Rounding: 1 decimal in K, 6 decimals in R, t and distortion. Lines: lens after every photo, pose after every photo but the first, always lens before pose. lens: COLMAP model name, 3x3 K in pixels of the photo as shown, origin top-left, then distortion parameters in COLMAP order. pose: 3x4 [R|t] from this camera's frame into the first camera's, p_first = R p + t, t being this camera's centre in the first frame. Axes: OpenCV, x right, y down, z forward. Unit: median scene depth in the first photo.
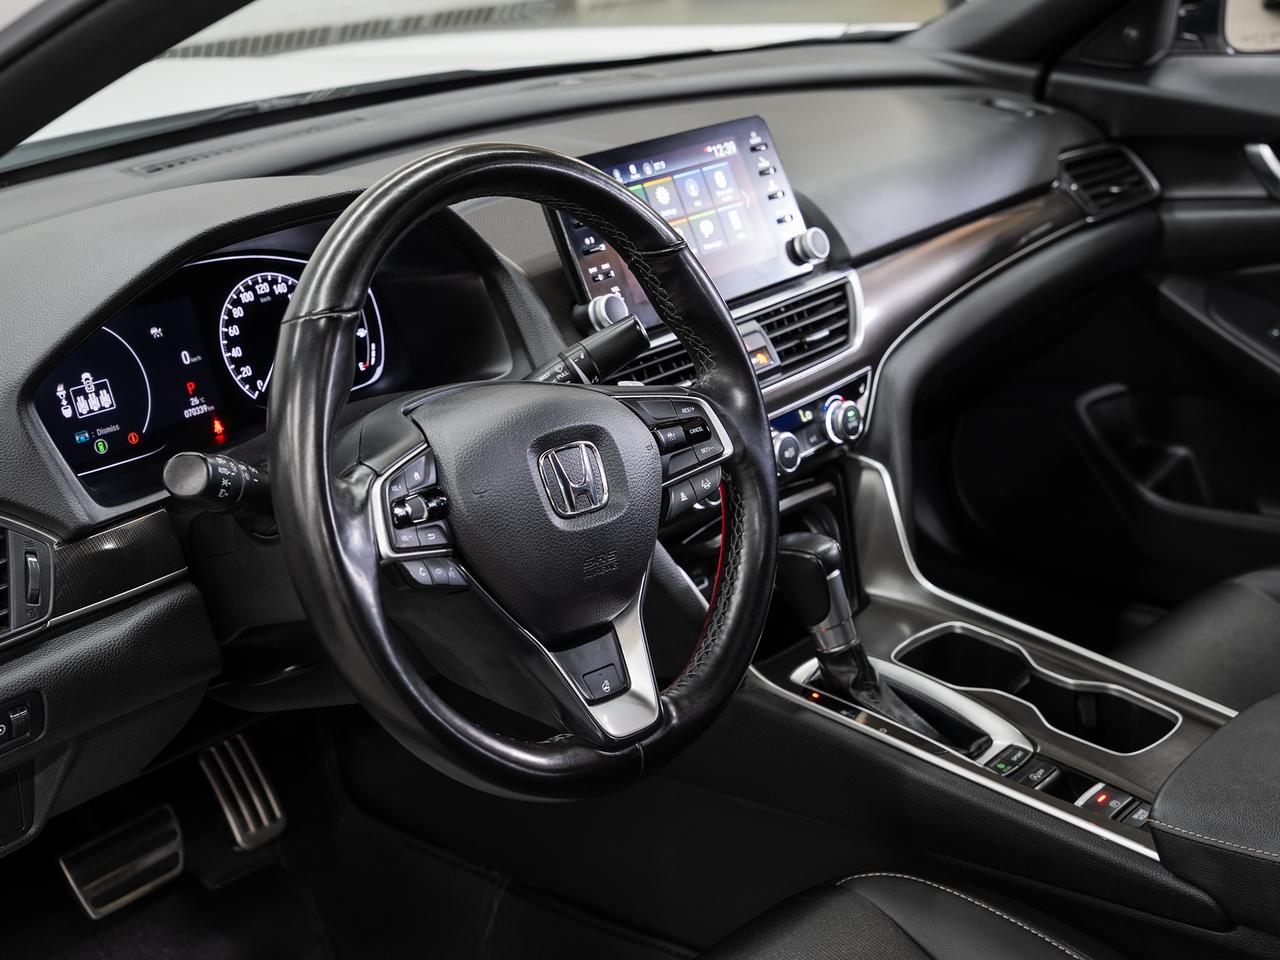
lens RADIAL K [[1762.3, 0, 640.1], [0, 1762.3, 480.2], [0, 0, 1]] dist [-0.007958, 0.000000]
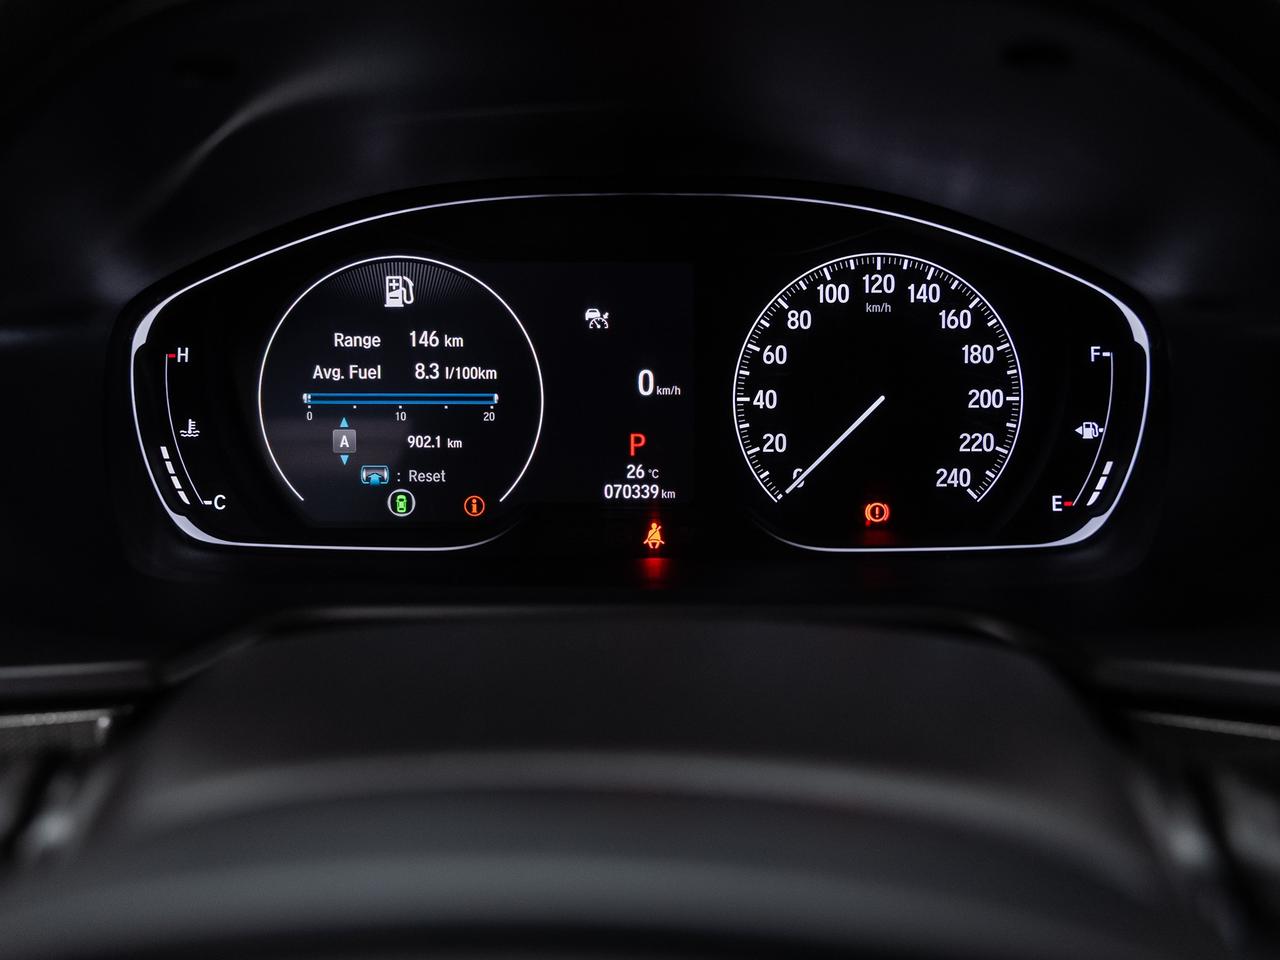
lens RADIAL K [[901.8, 0, 640.7], [0, 901.8, 484.4], [0, 0, 1]] dist [0.001886, -0.000479]
pose [[0.613235, 0.267580, -0.743199, -0.062111], [-0.274711, 0.954389, 0.116945, -0.070207], [0.740592, 0.132450, 0.658771, 0.821066]]
